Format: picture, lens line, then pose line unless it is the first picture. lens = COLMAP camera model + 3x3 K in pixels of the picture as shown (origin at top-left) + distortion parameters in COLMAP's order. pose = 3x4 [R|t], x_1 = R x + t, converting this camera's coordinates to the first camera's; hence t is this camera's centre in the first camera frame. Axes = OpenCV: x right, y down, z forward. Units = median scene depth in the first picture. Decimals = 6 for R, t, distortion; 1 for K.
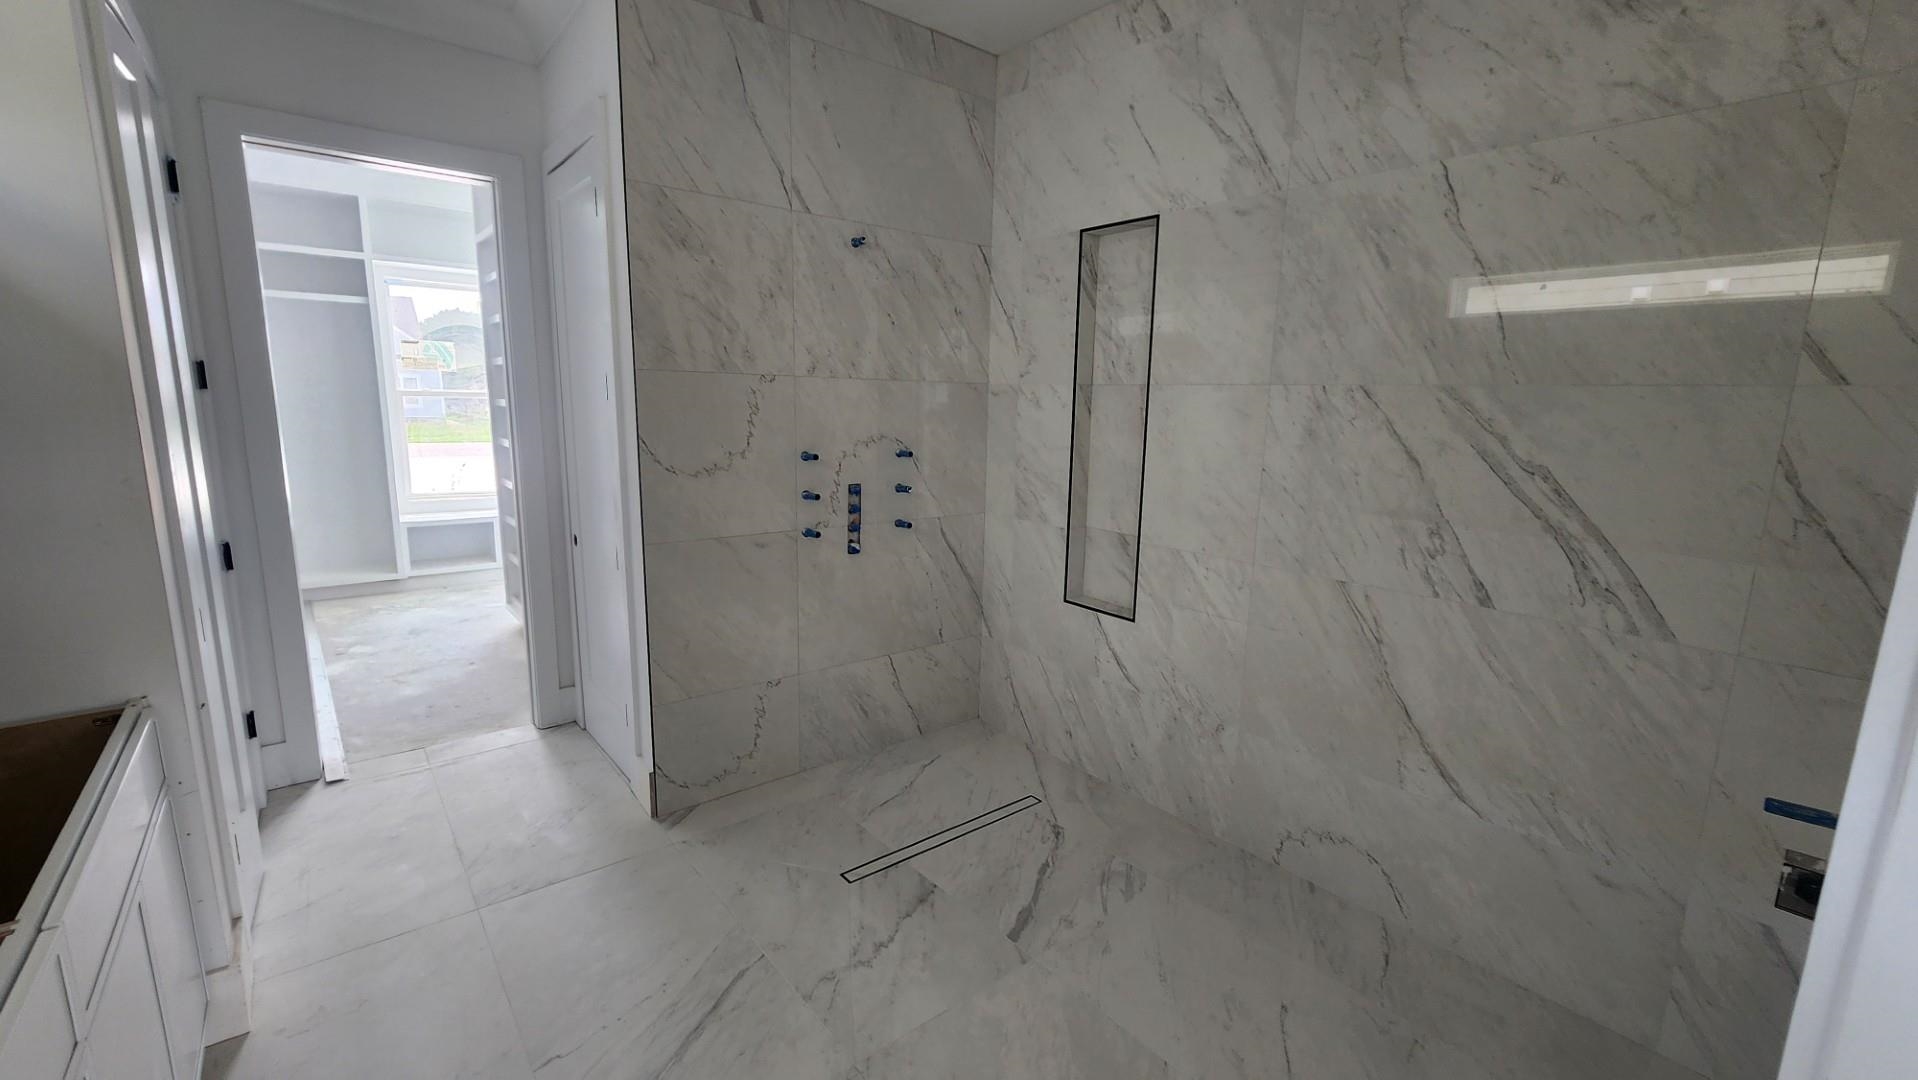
lens RADIAL K [[795.2, 0, 955.7], [0, 795.2, 544.2], [0, 0, 1]] dist [-0.000139, 0.000564]
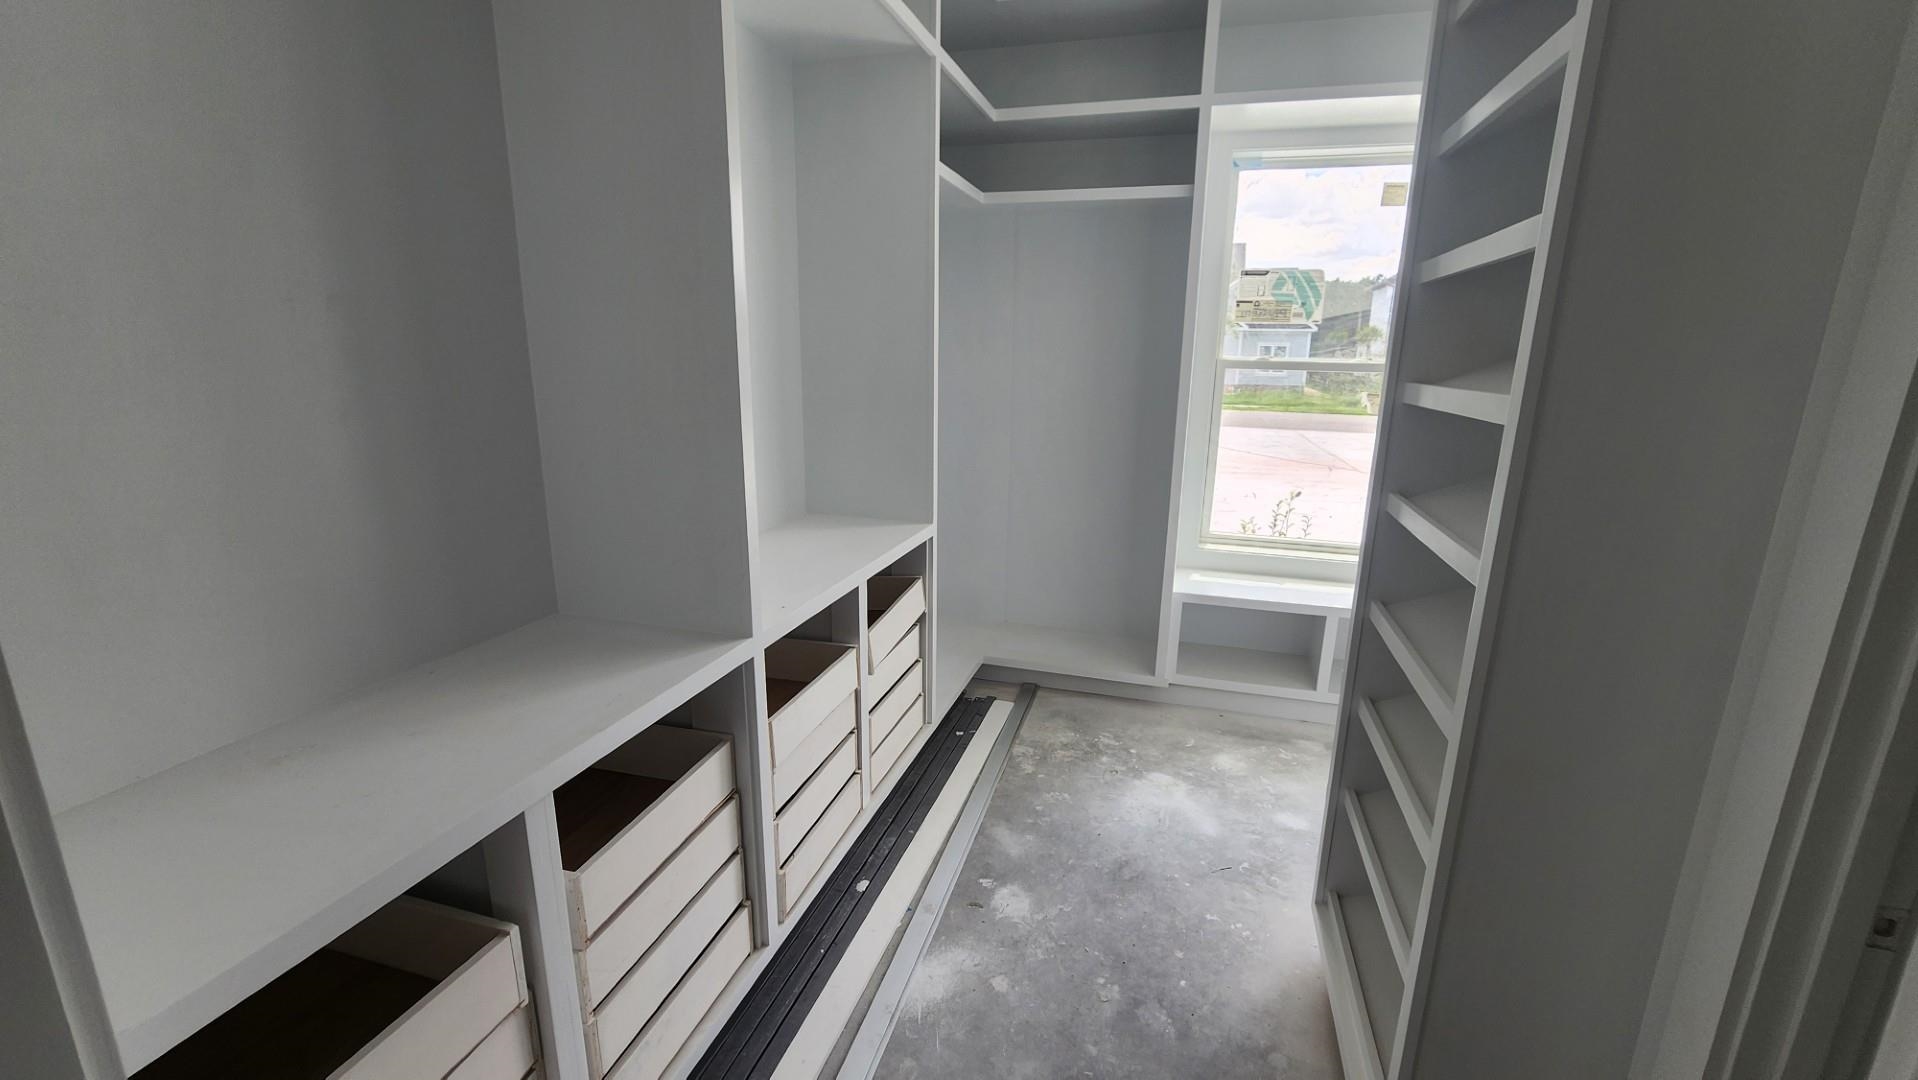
lens RADIAL K [[795.2, 0, 955.7], [0, 795.2, 544.2], [0, 0, 1]] dist [-0.000139, 0.000564]
pose [[0.561822, 0.183360, -0.806682, -0.331958], [-0.151851, 0.981416, 0.117320, -0.104586], [0.813202, 0.056582, 0.579224, 0.539984]]
